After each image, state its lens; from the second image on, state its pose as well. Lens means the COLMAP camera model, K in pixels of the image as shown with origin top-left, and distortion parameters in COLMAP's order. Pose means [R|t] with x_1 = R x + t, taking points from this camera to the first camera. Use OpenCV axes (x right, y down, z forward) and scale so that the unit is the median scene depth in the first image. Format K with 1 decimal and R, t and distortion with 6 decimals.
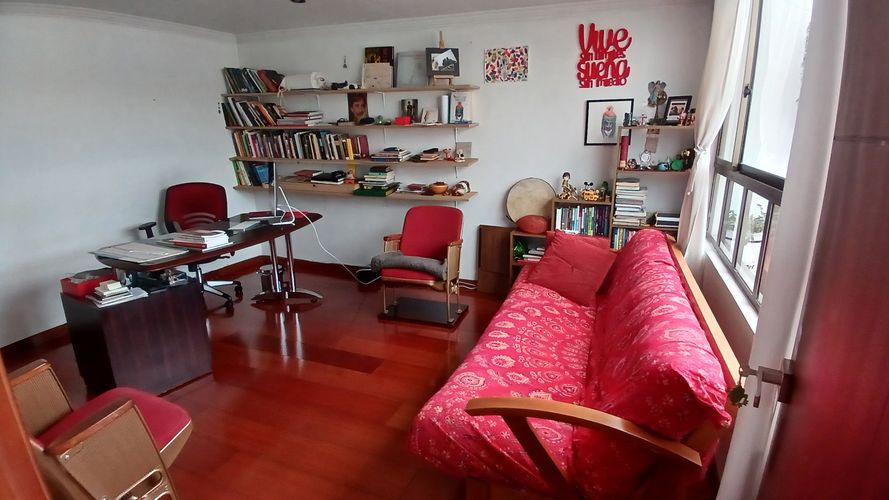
lens RADIAL K [[451.9, 0, 462.4], [0, 451.9, 250.7], [0, 0, 1]] dist [0.048820, -0.080277]
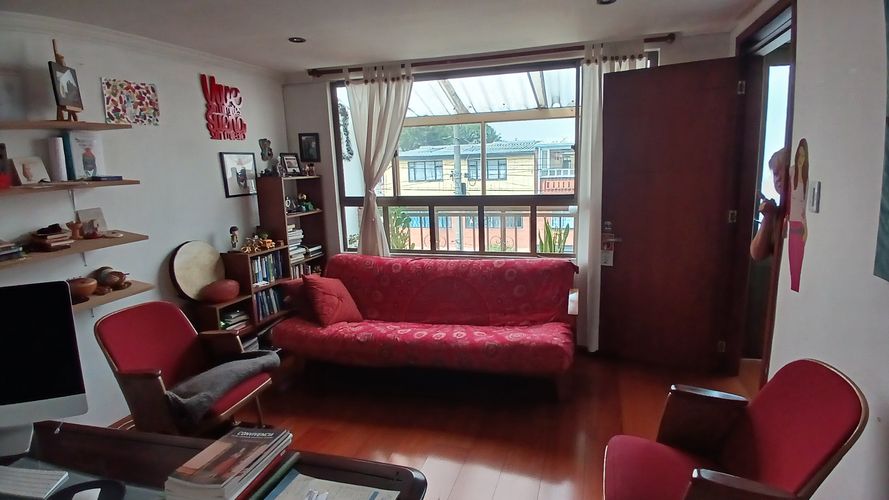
lens RADIAL K [[451.9, 0, 462.4], [0, 451.9, 250.7], [0, 0, 1]] dist [0.048820, -0.080277]
pose [[-0.052288, -0.175252, 0.983134, -0.715529], [0.294388, 0.938027, 0.182868, -0.156797], [-0.954254, 0.298985, 0.002544, 0.557000]]
